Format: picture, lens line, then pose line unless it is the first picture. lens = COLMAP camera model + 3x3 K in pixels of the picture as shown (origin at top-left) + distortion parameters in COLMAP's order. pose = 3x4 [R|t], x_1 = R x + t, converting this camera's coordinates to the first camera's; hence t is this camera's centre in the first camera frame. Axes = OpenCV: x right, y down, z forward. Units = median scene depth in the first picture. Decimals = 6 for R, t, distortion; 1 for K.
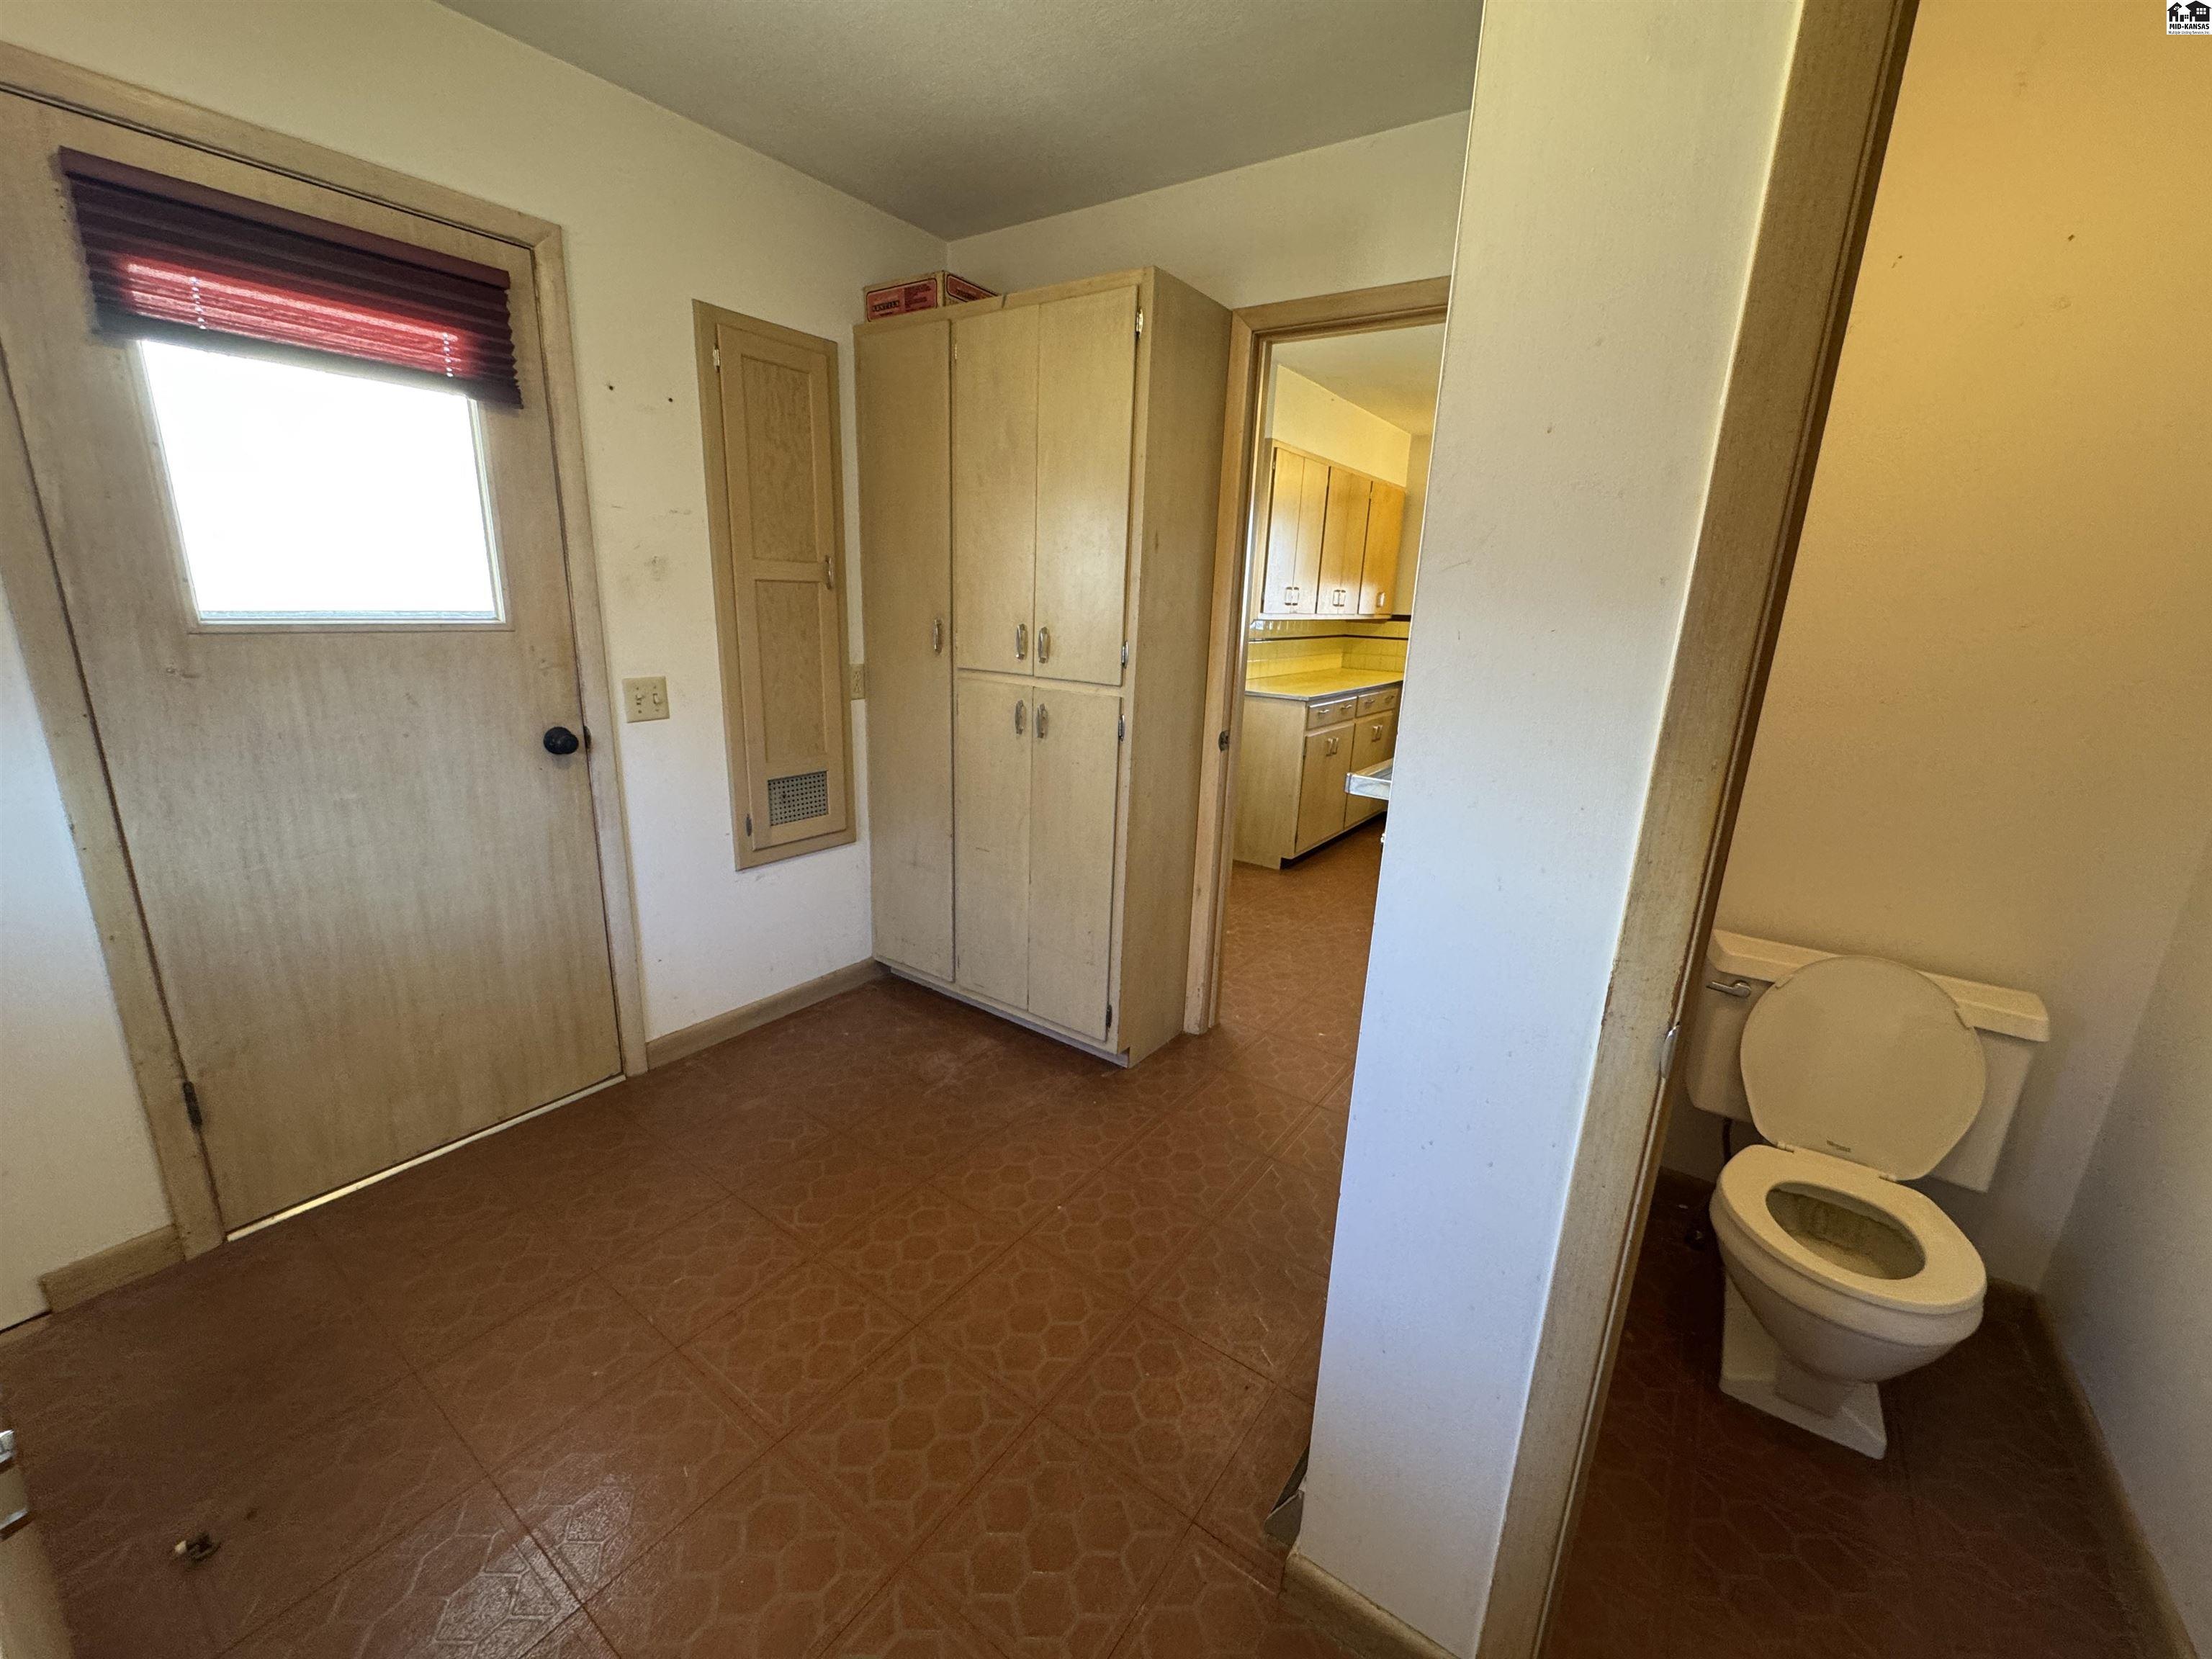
lens RADIAL K [[884.7, 0, 1108.2], [0, 884.7, 831.7], [0, 0, 1]] dist [-0.002151, -0.000428]
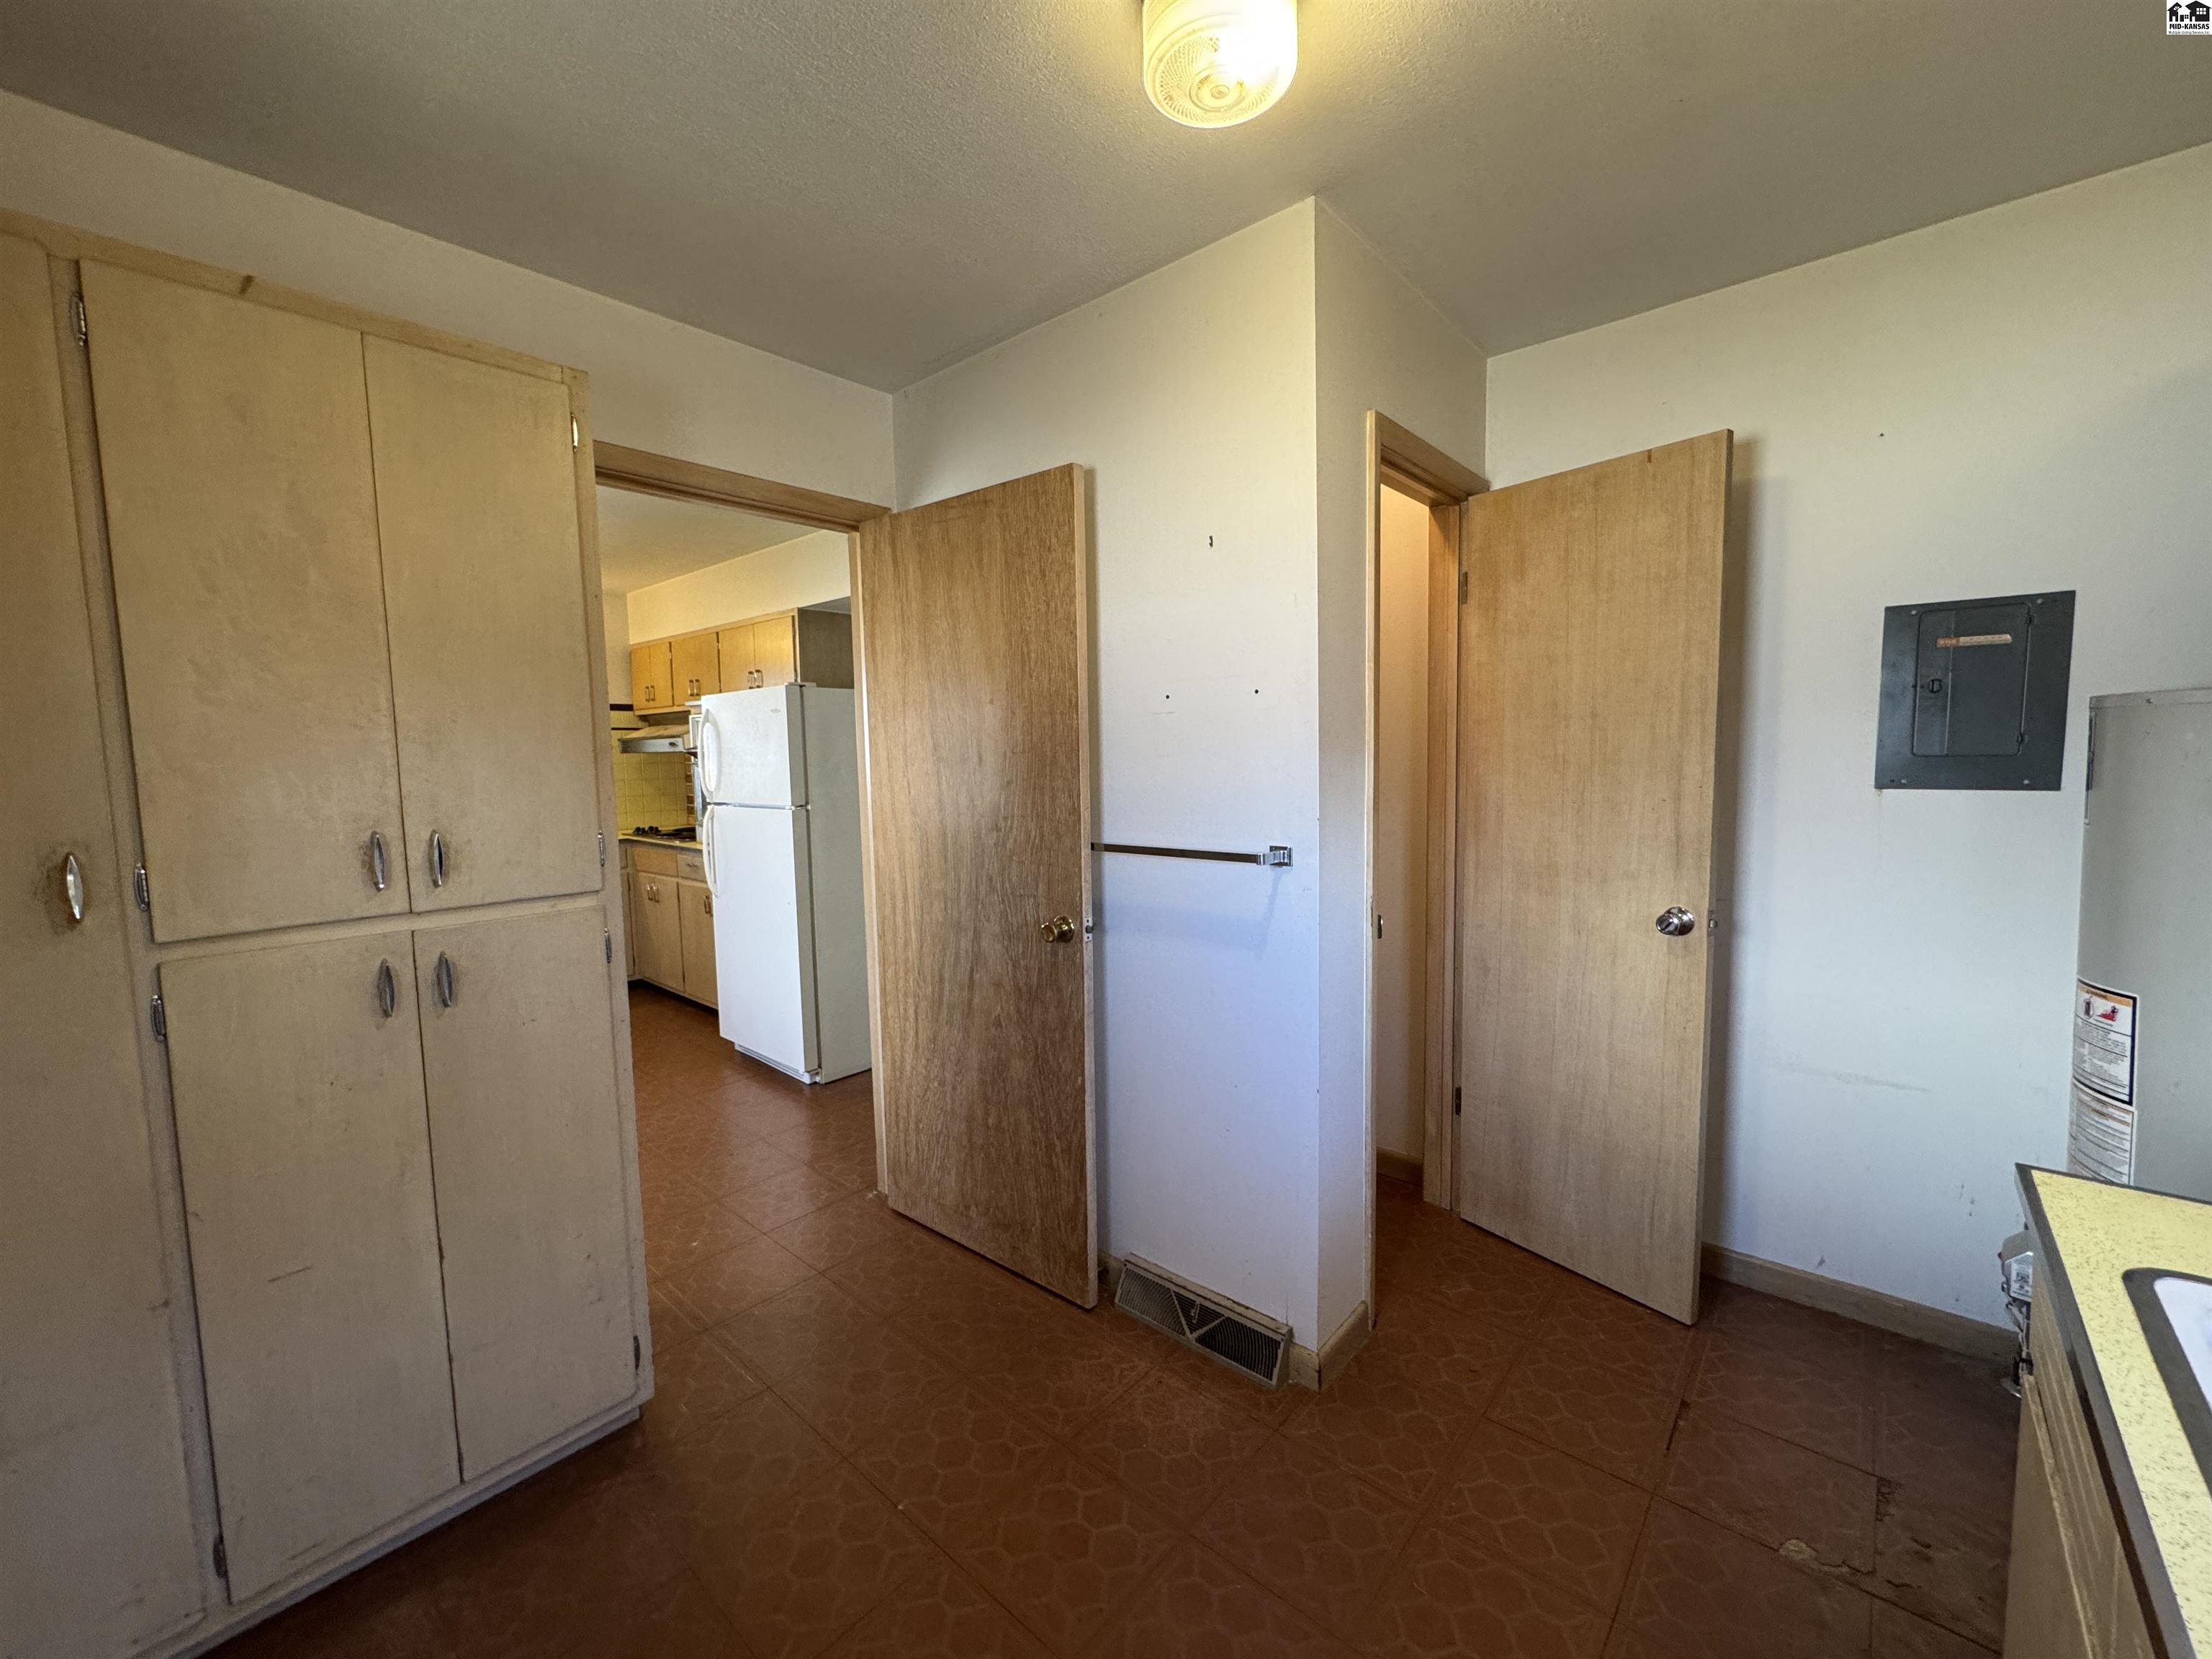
lens RADIAL K [[884.7, 0, 1109.2], [0, 884.7, 822.2], [0, 0, 1]] dist [-0.002151, -0.000428]
pose [[0.095181, -0.121959, 0.987961, -0.622650], [0.271848, 0.957927, 0.092061, -0.160921], [-0.957622, 0.259812, 0.124331, 0.457365]]
